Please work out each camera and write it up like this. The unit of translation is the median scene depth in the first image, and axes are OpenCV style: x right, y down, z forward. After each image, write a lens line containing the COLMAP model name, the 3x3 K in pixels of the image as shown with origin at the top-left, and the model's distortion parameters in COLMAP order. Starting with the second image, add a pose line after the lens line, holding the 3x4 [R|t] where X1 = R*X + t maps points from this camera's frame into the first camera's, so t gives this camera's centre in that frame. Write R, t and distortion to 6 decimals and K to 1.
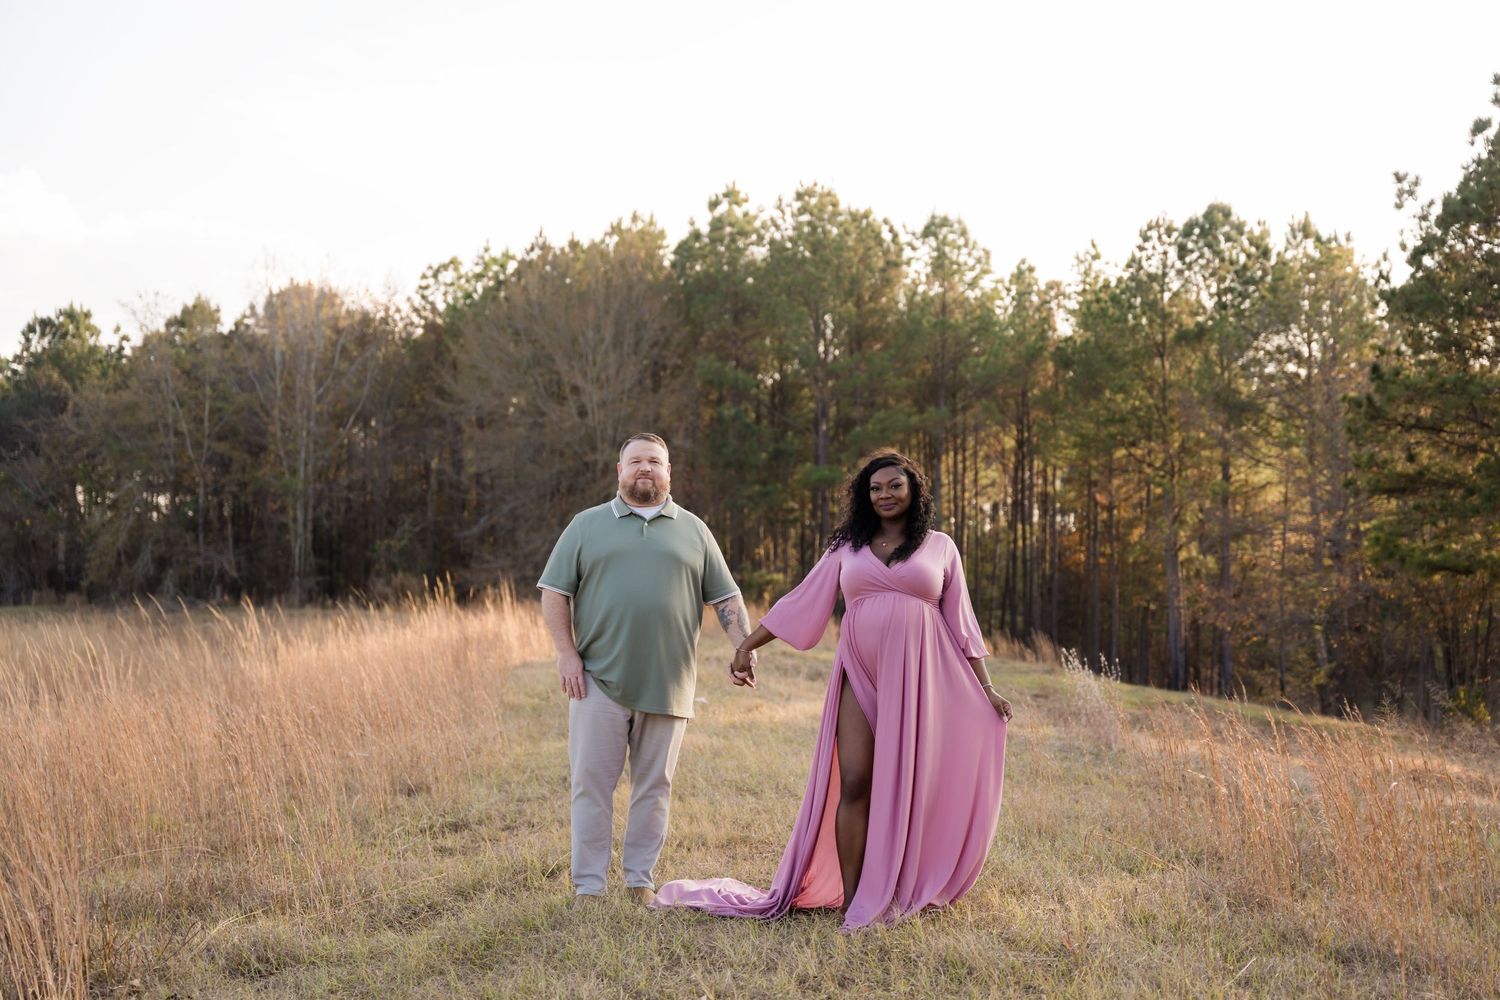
lens RADIAL K [[2170.1, 0, 750.0], [0, 2170.1, 500.0], [0, 0, 1]] dist [-0.009413, -0.027502]
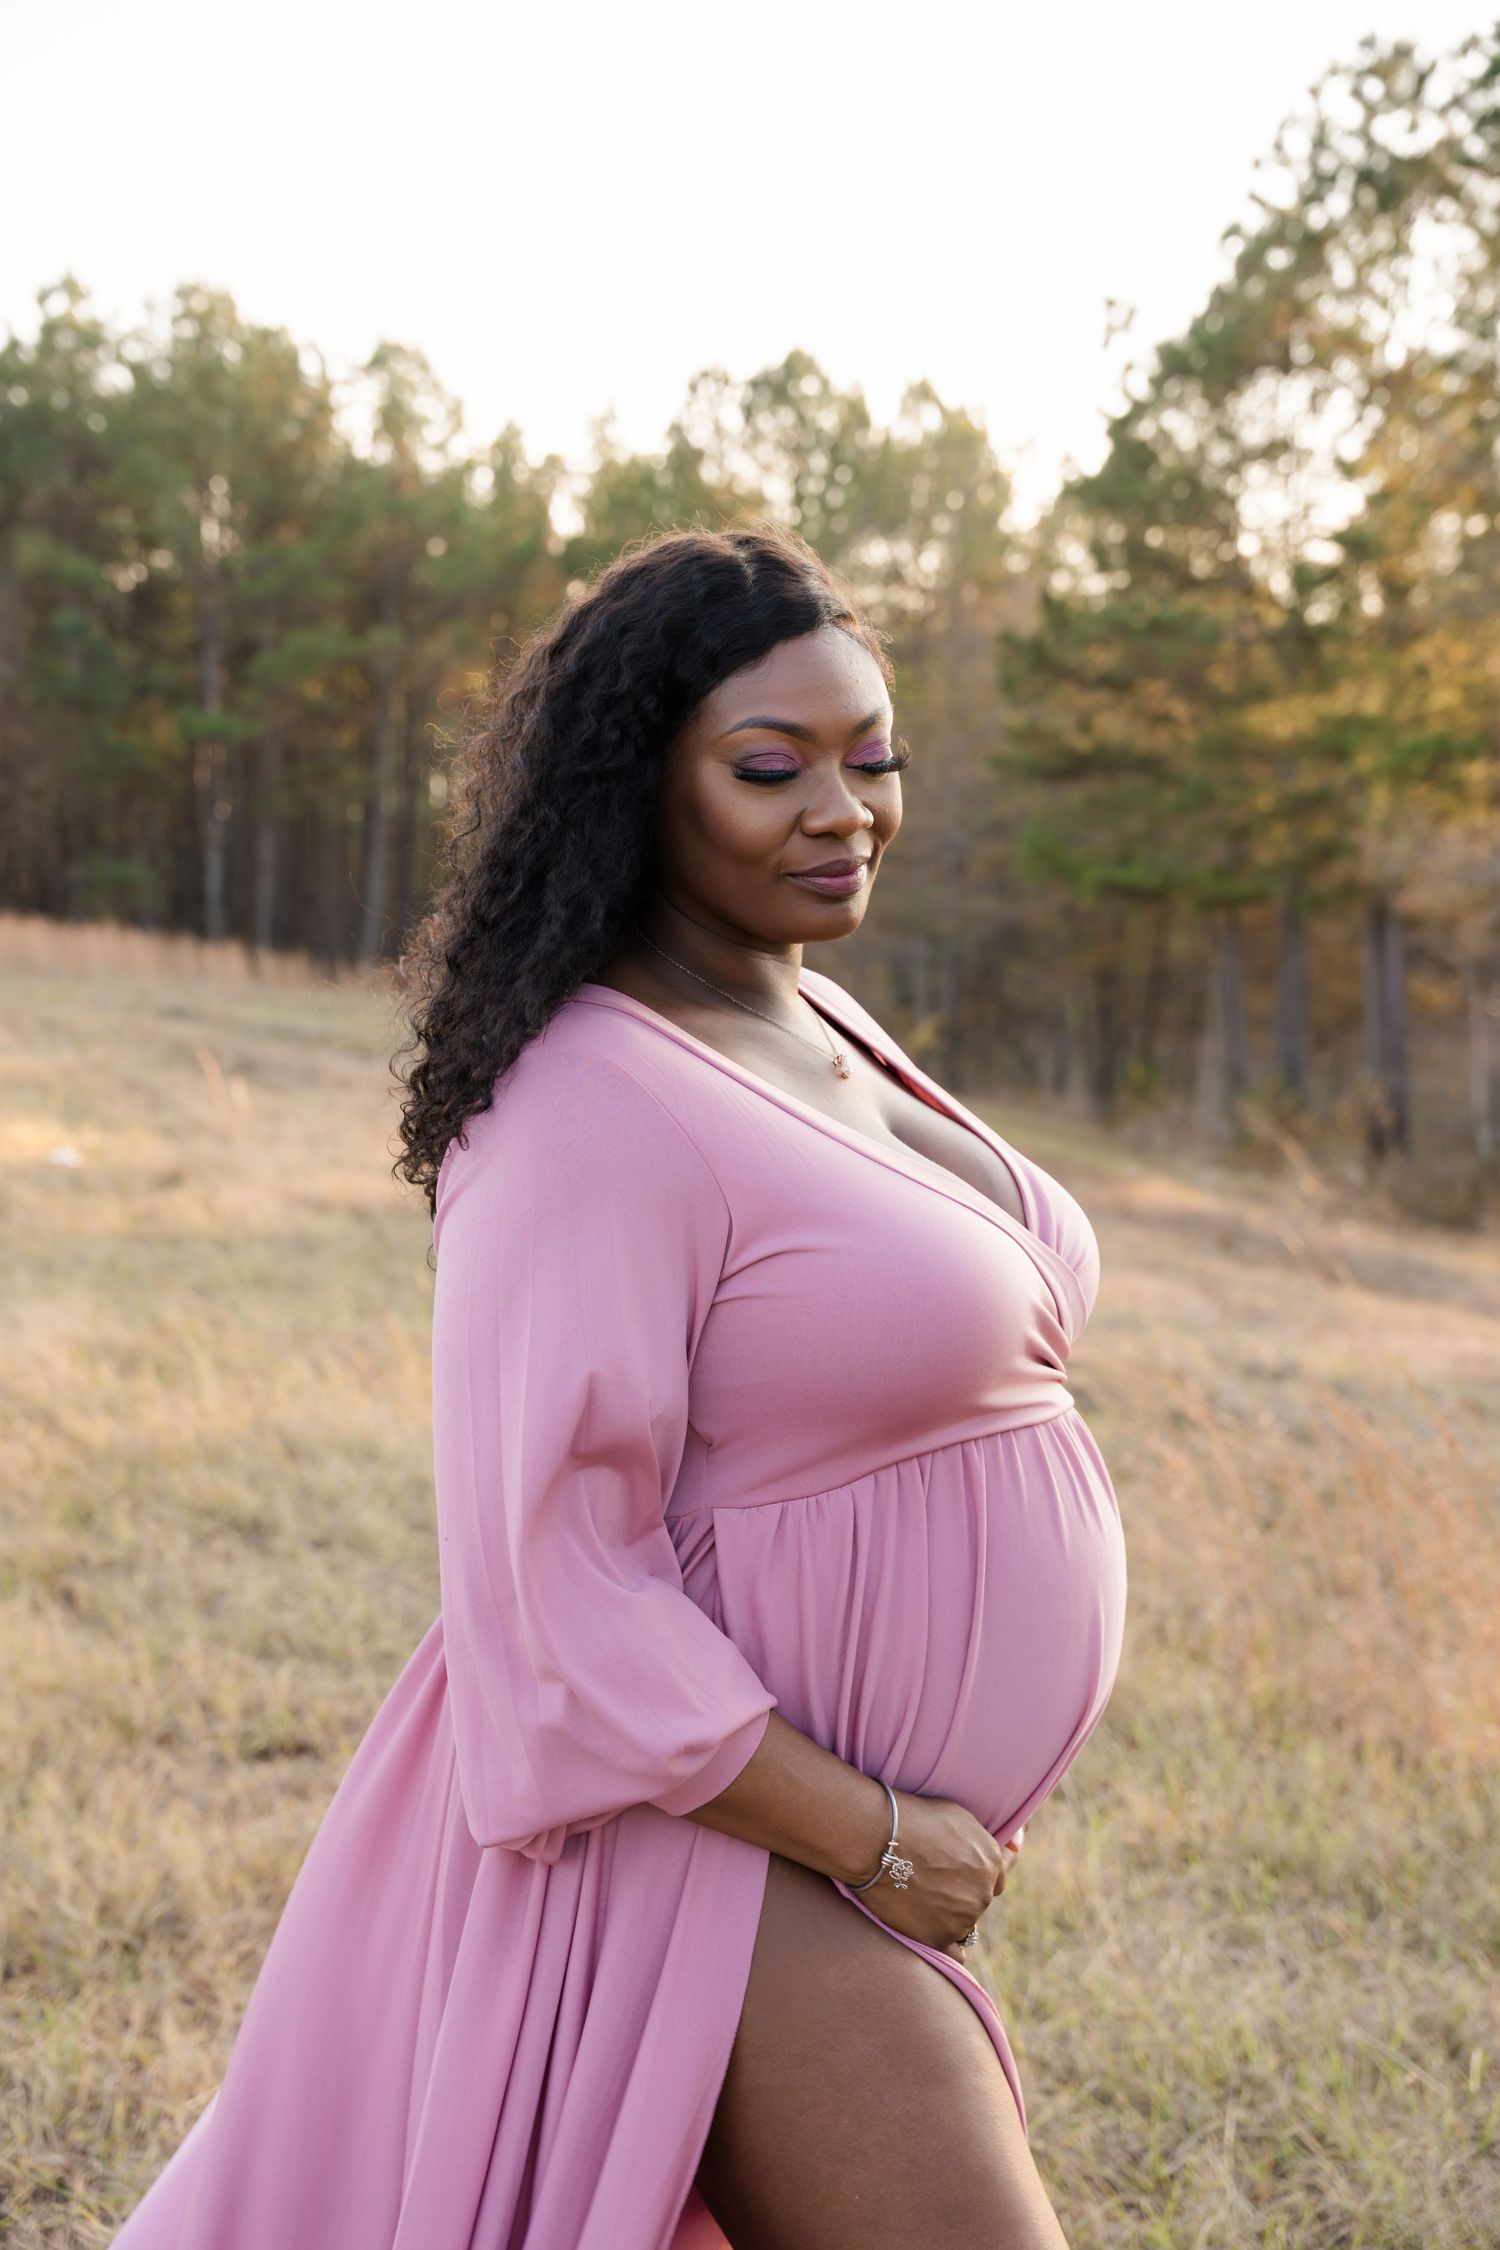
lens RADIAL K [[2738.5, 0, 723.4], [0, 2738.5, 1097.3], [0, 0, 1]] dist [0.018205, 0.032316]
pose [[0.971721, 0.003409, 0.236108, -0.012443], [-0.031343, 0.992910, 0.114659, 0.000837], [-0.234043, -0.118817, 0.964939, 0.130210]]
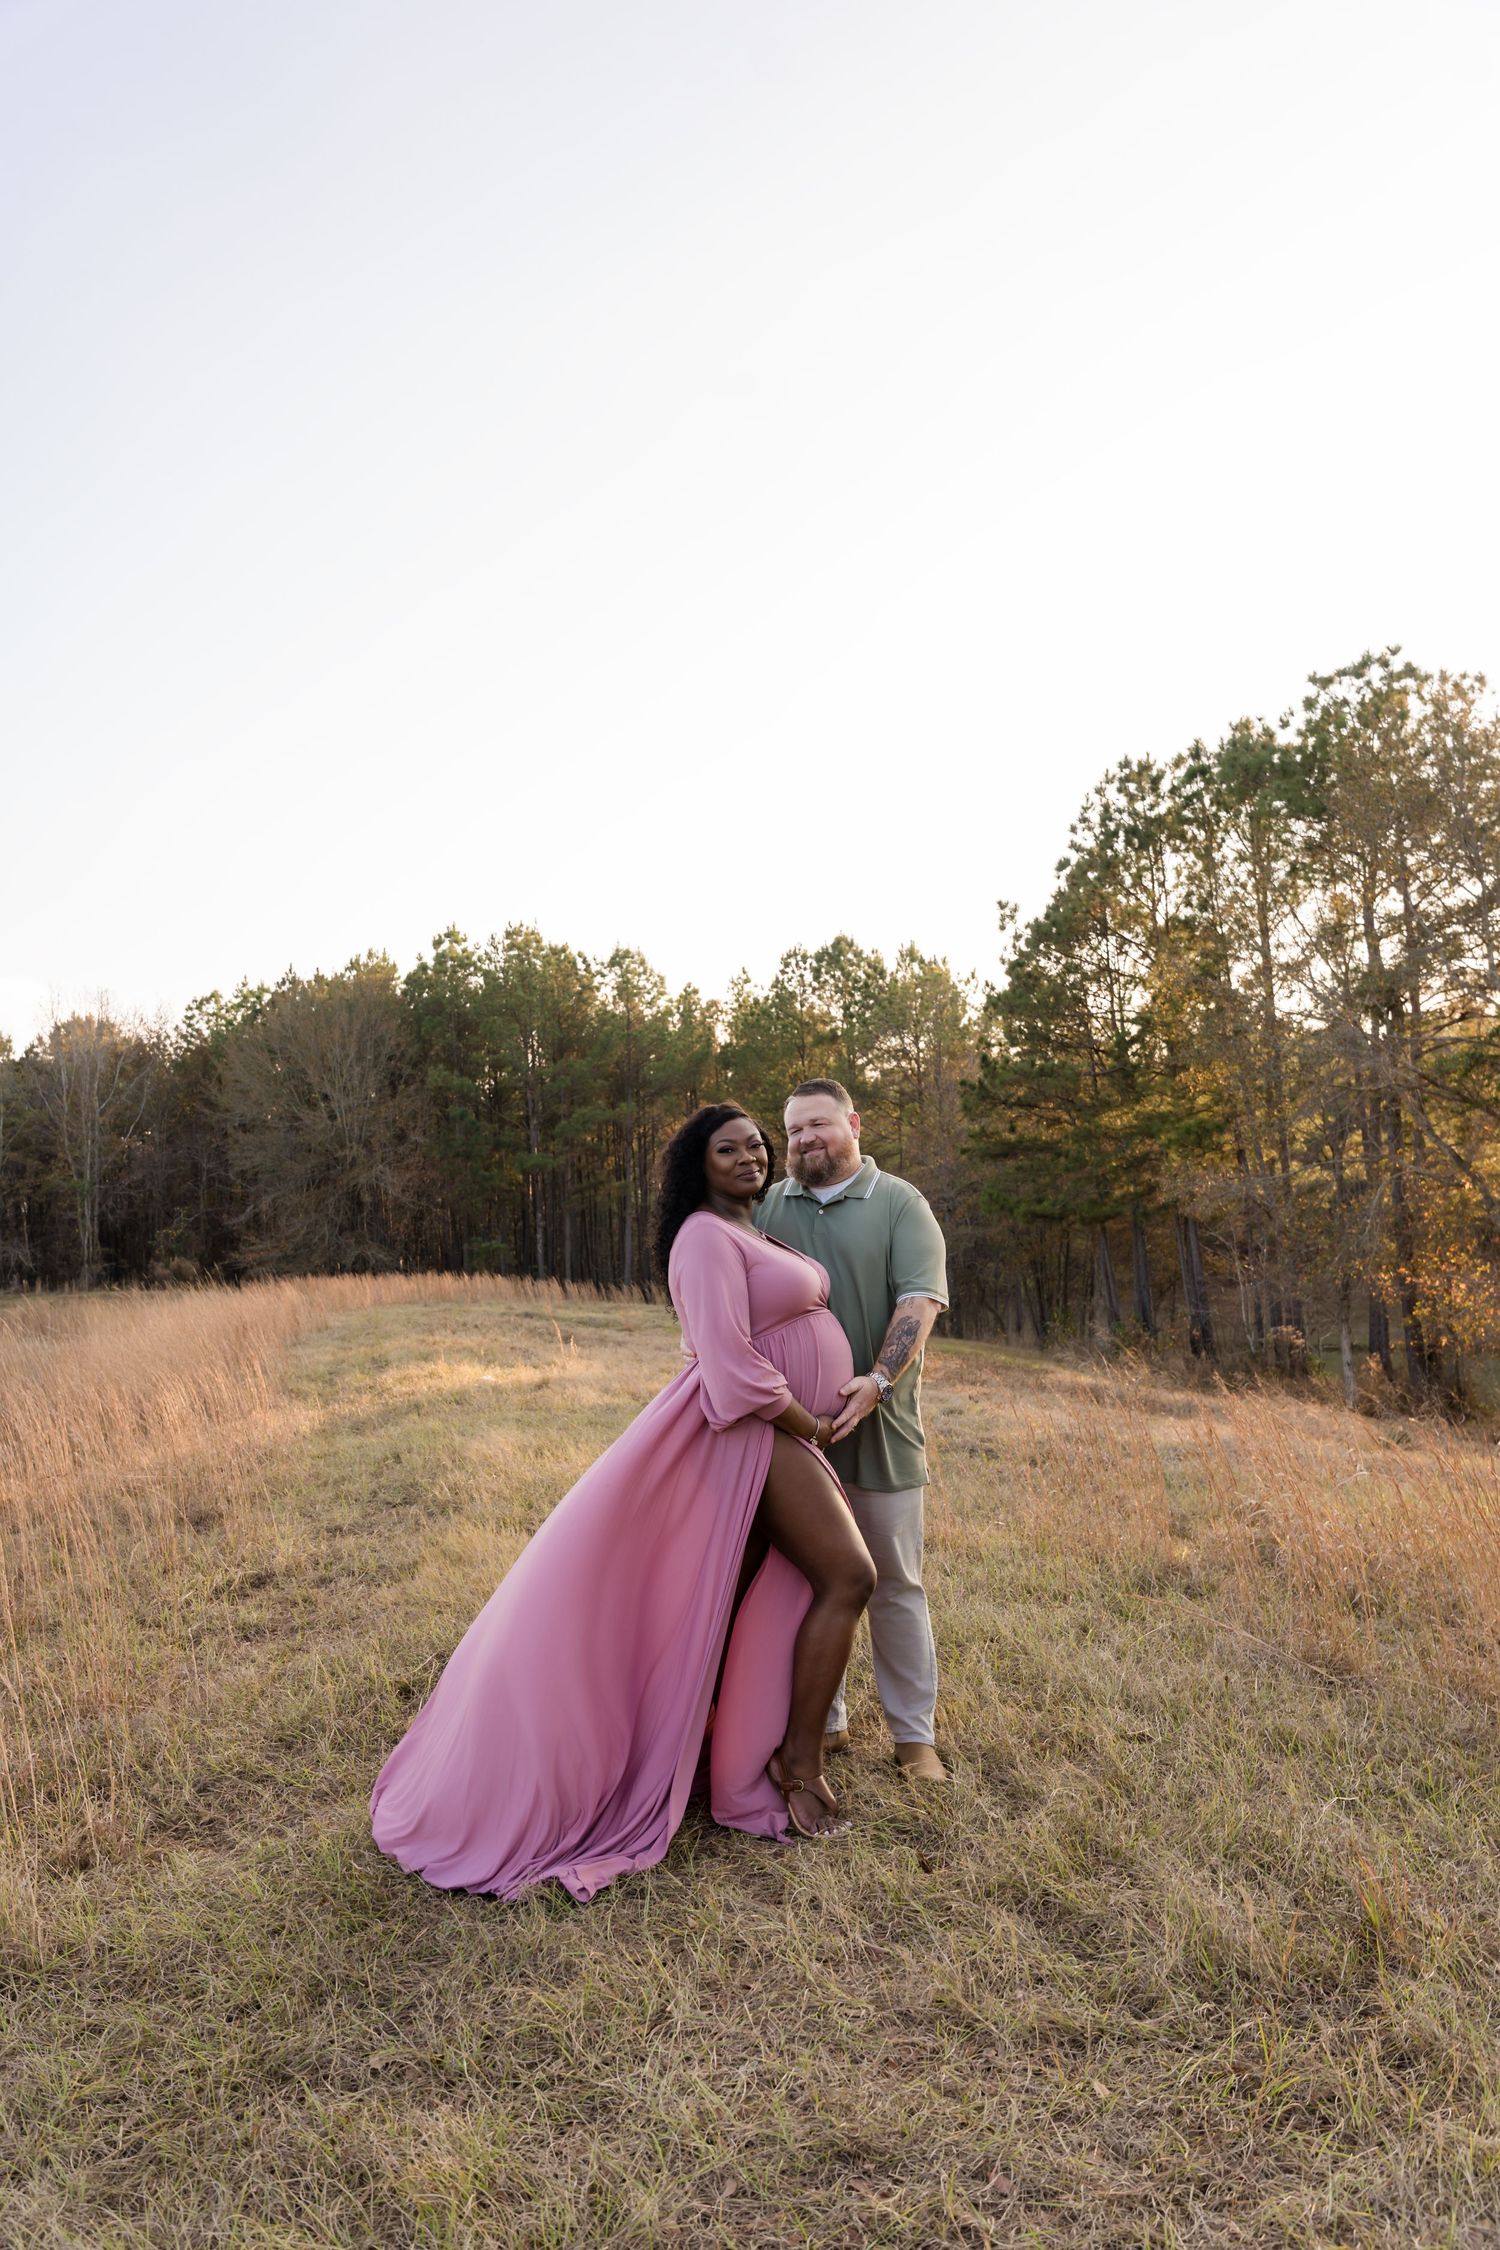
lens RADIAL K [[1622.7, 0, 750.0], [0, 1622.7, 1125.0], [0, 0, 1]] dist [-0.035579, -0.001838]
pose [[0.981482, -0.032303, 0.188811, -0.019603], [0.038695, 0.998793, -0.030262, 0.000542], [-0.187605, 0.037008, 0.981547, 0.077759]]
